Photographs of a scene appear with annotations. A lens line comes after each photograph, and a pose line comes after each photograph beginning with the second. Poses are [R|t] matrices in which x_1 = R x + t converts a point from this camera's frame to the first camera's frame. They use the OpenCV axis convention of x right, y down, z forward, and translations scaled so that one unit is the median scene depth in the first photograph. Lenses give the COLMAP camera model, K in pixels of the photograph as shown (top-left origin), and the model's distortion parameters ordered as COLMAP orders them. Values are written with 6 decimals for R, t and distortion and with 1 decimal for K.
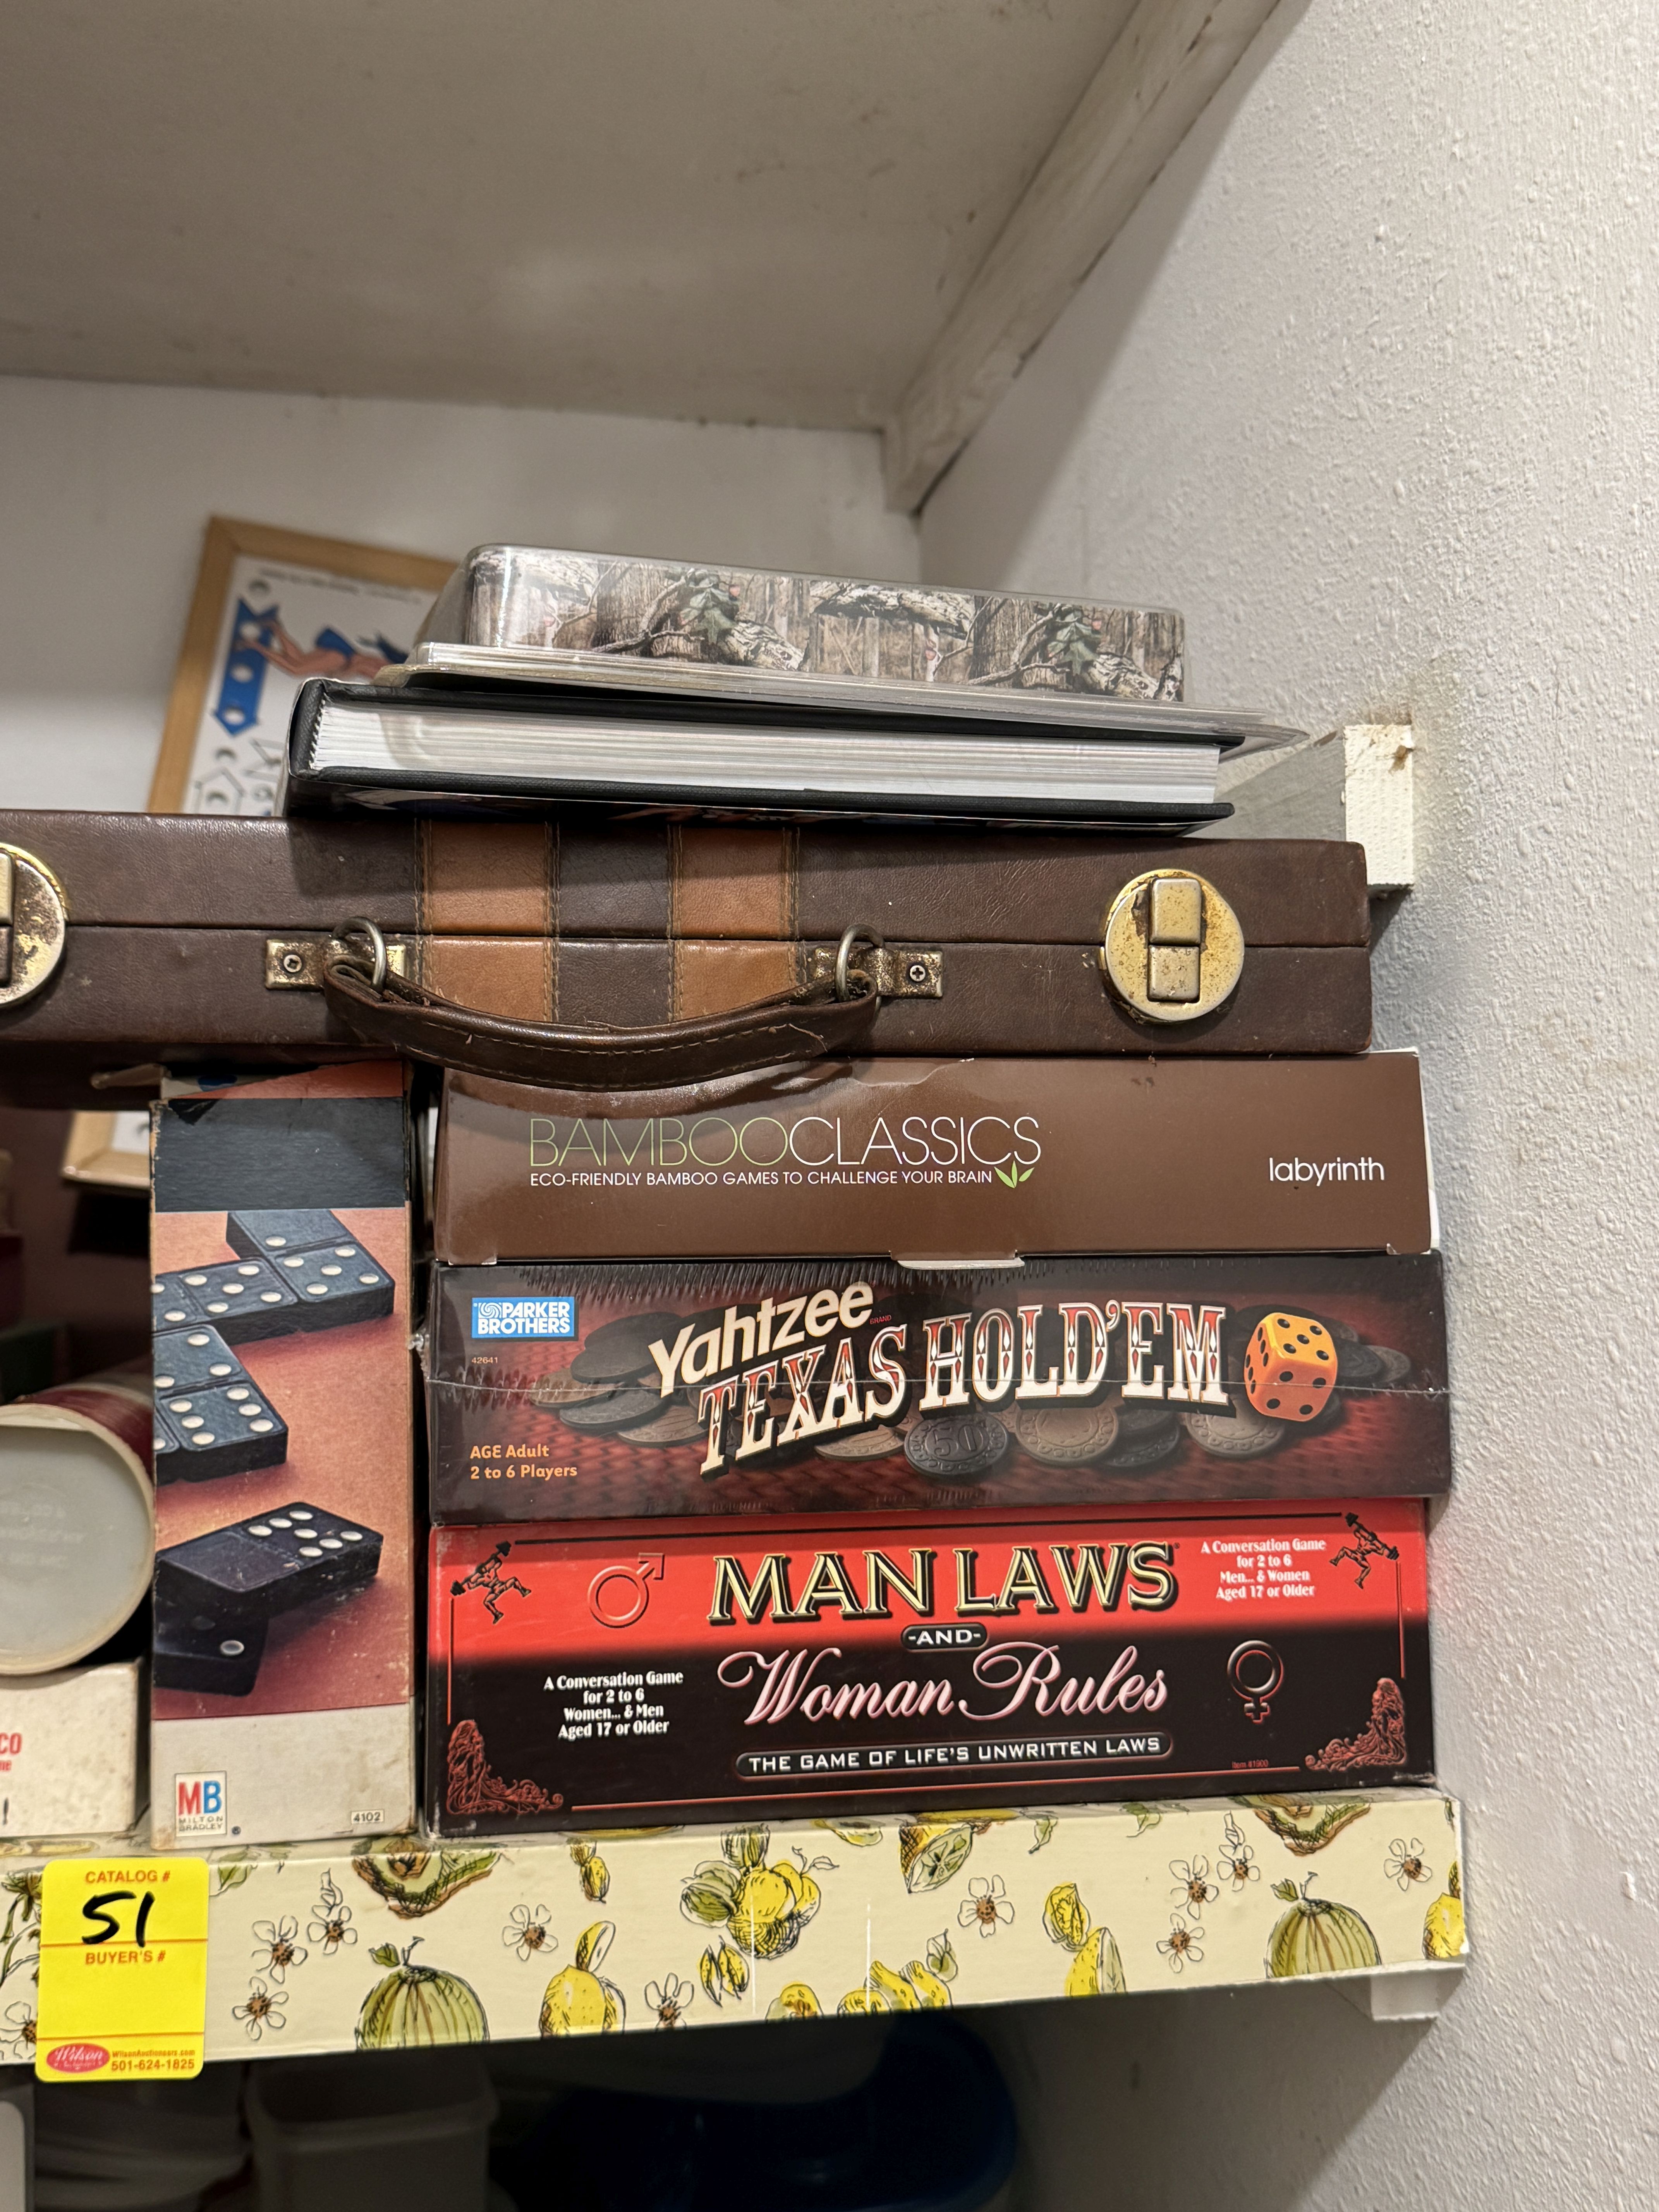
lens RADIAL K [[2224.7, 0, 824.5], [0, 2224.7, 1074.6], [0, 0, 1]] dist [0.194297, -0.492368]
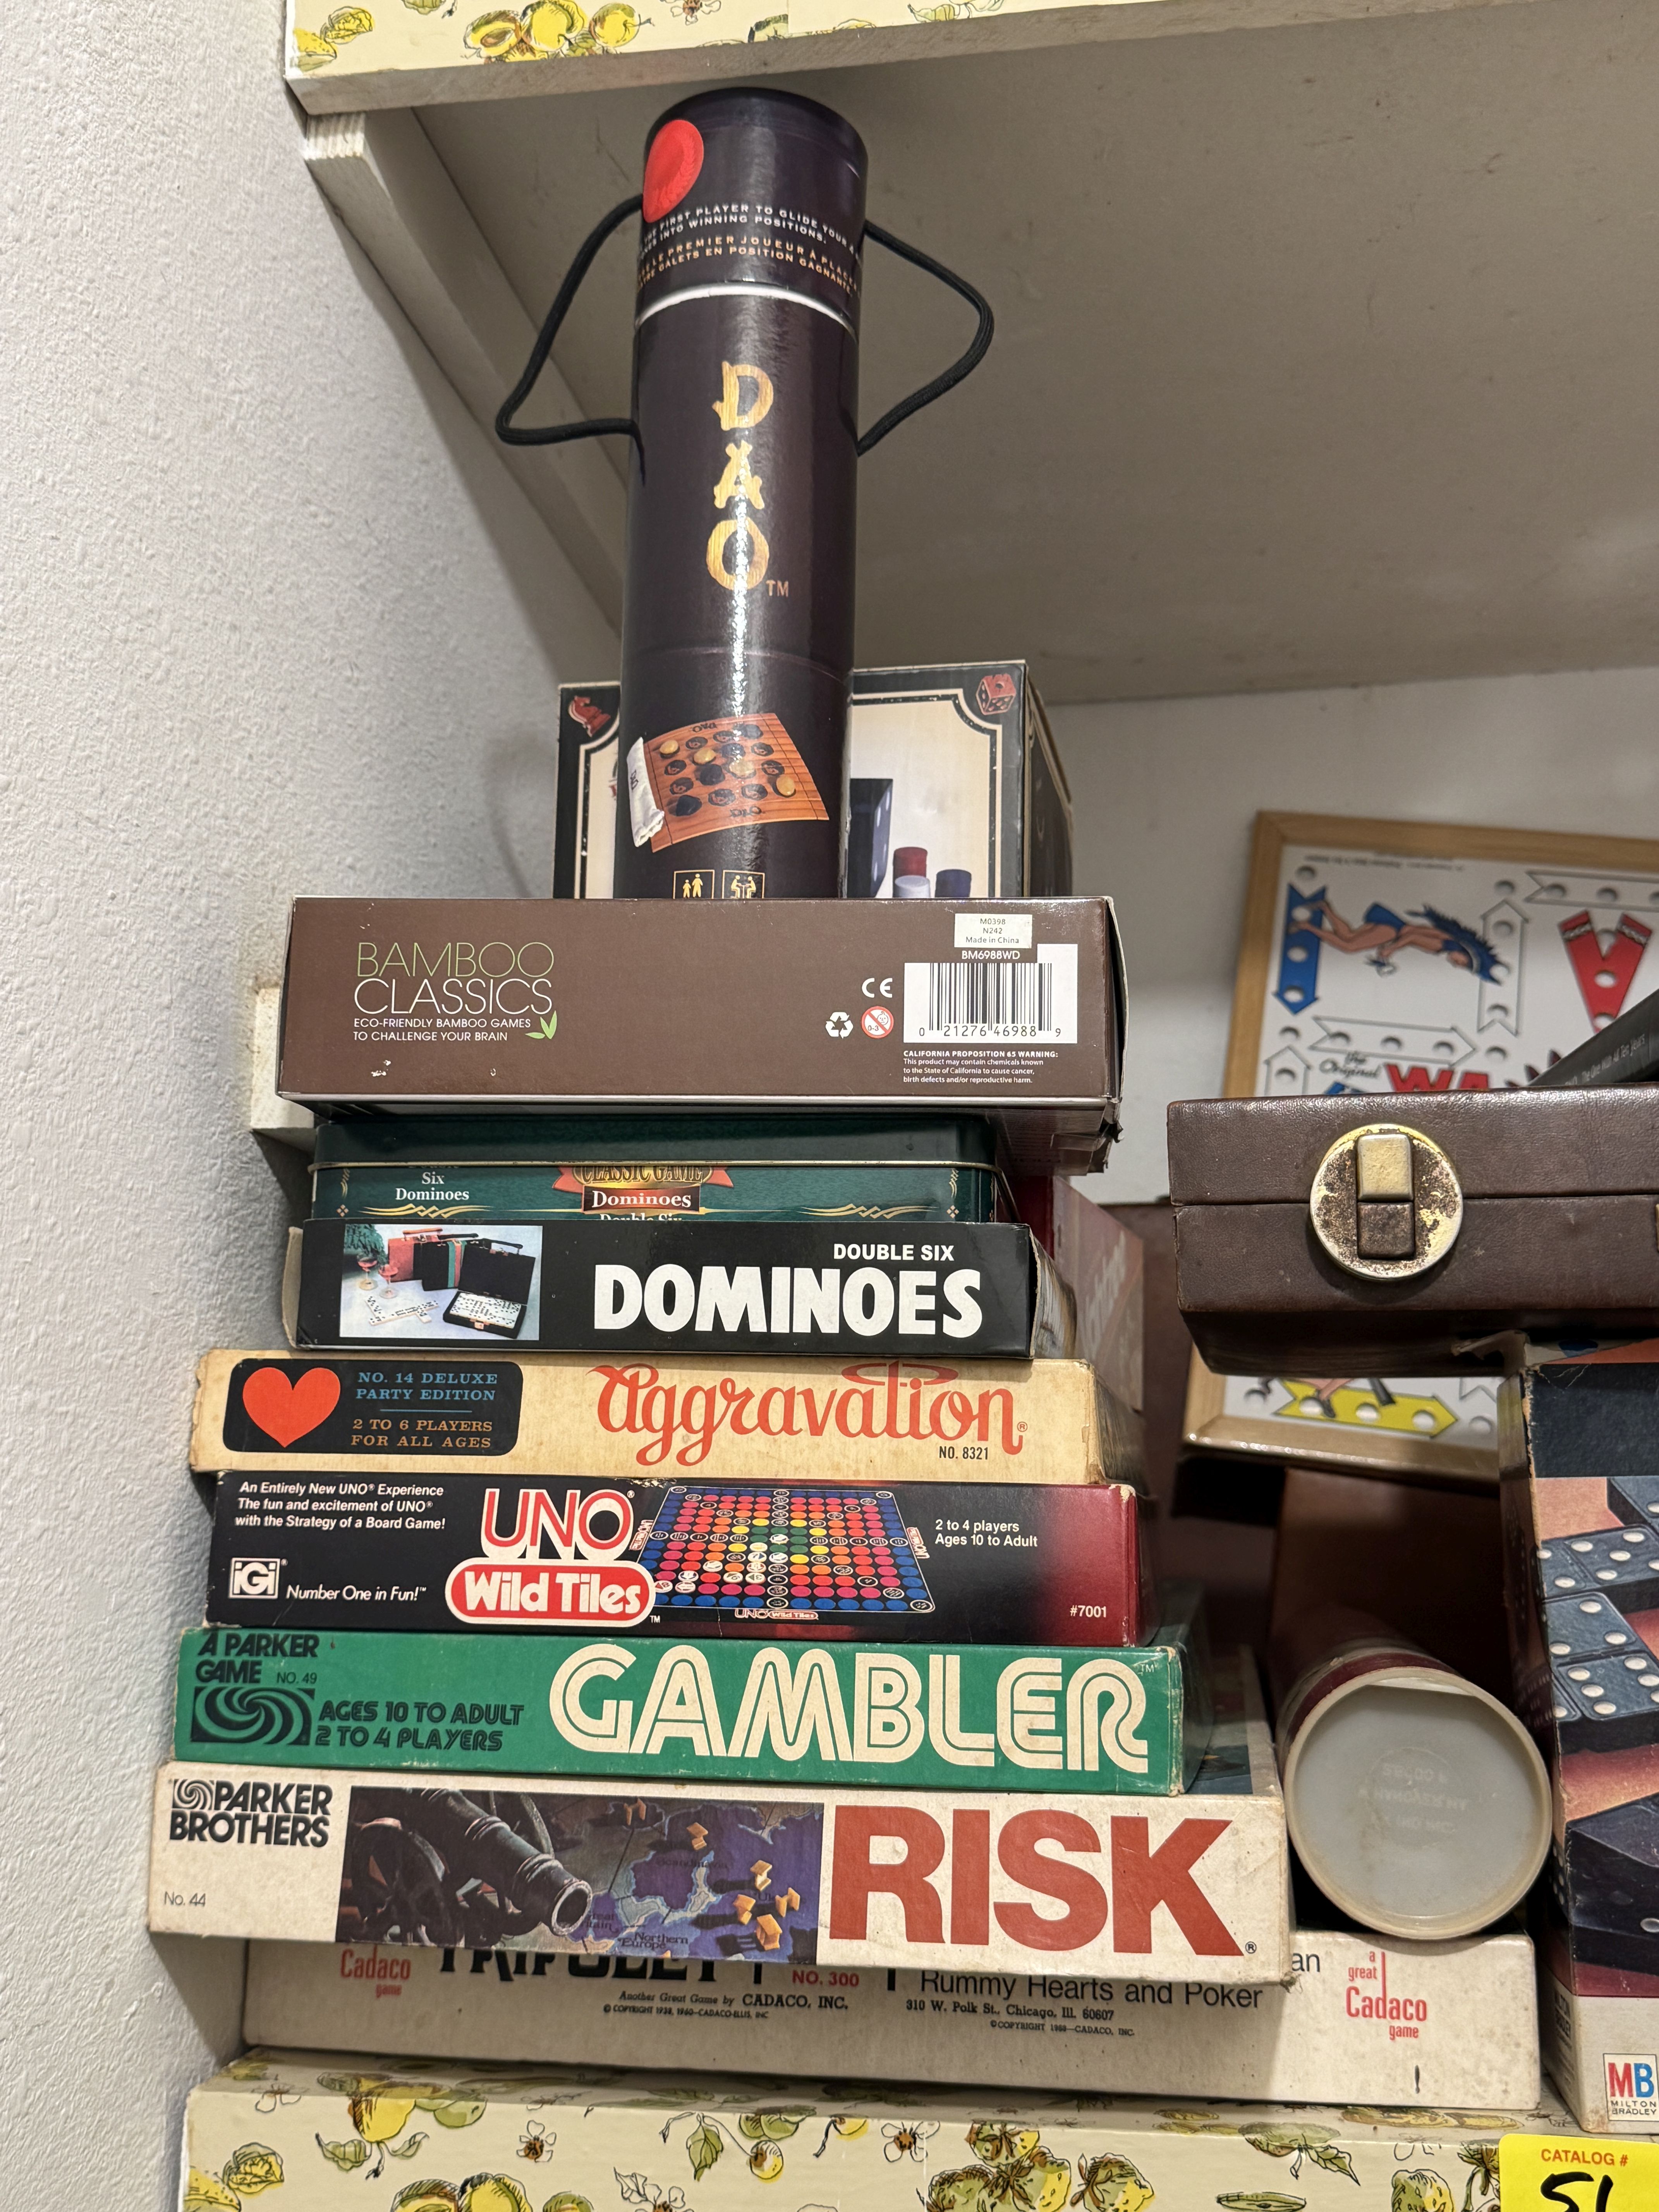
lens RADIAL K [[2210.9, 0, 829.5], [0, 2210.9, 1106.0], [0, 0, 1]] dist [0.155562, -0.333156]
pose [[0.943209, -0.057871, -0.327121, -0.253527], [0.023733, 0.993932, -0.107405, -0.004254], [0.331351, 0.093542, 0.938859, -0.067762]]
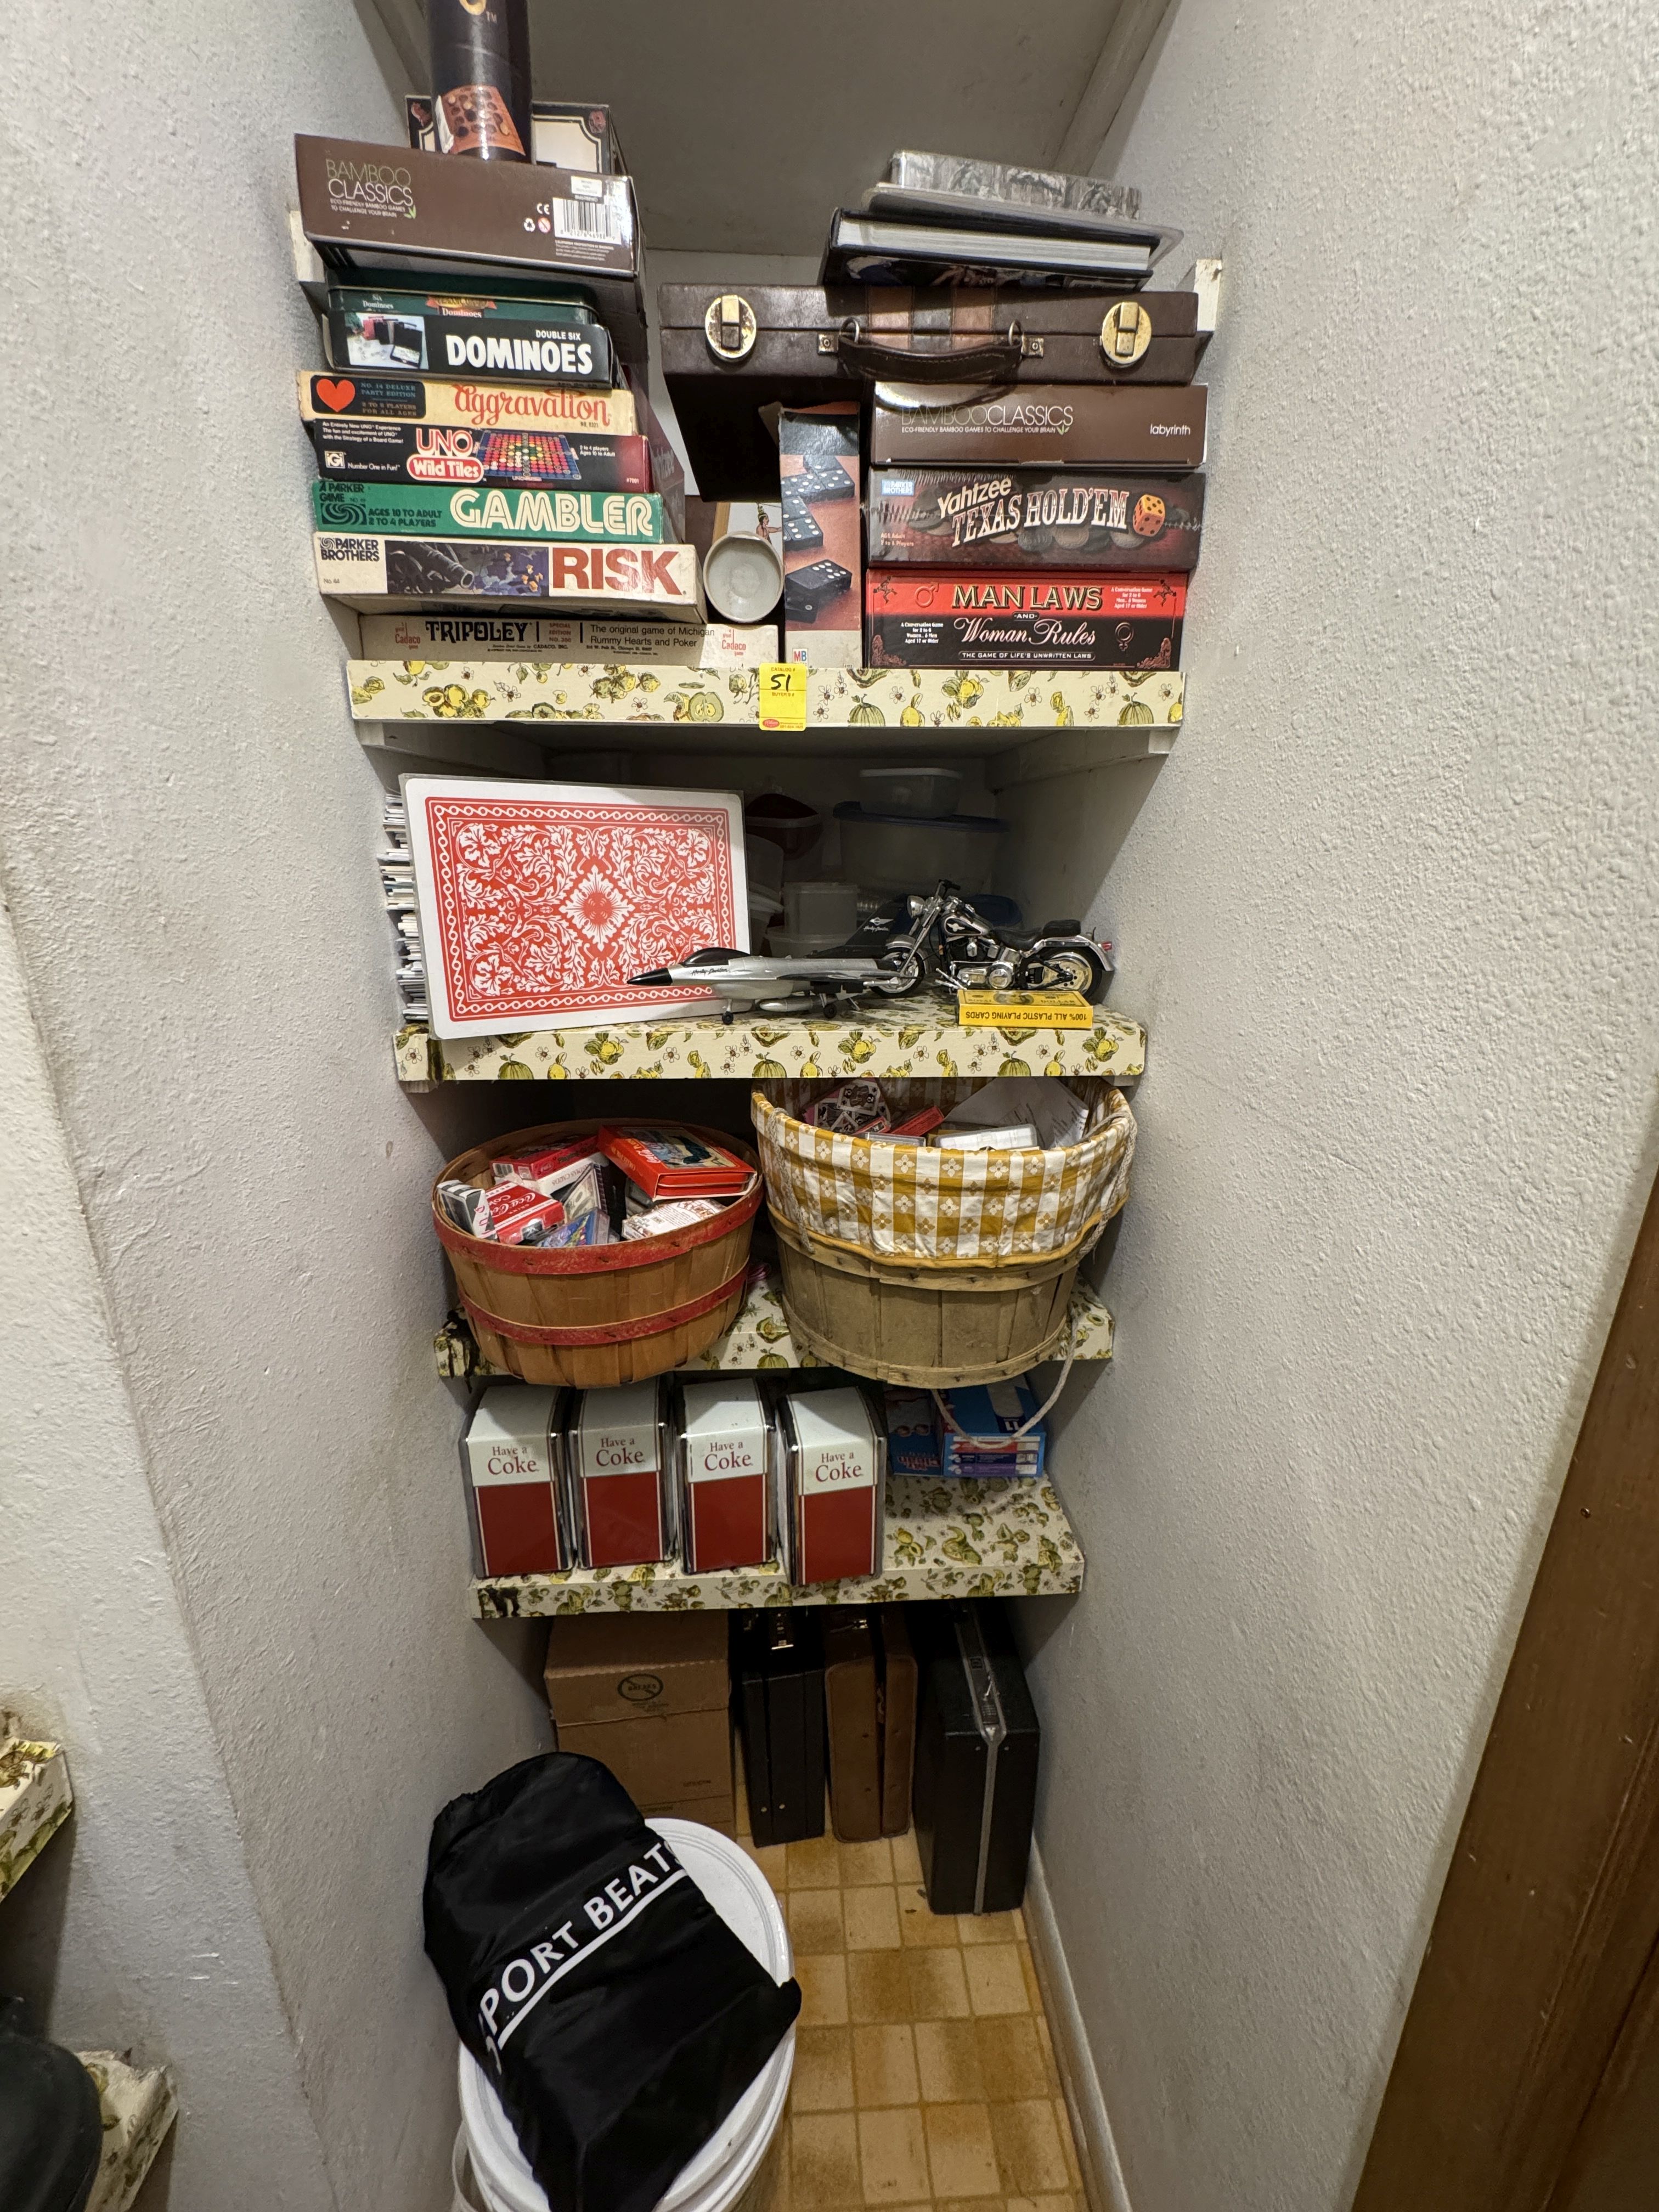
lens RADIAL K [[885.1, 0, 829.5], [0, 885.1, 1106.0], [0, 0, 1]] dist [-0.001231, 0.000092]
pose [[0.993047, 0.038557, -0.111227, -0.057609], [0.003811, 0.933817, 0.357731, 0.461338], [0.117659, -0.355668, 0.927177, -0.448864]]
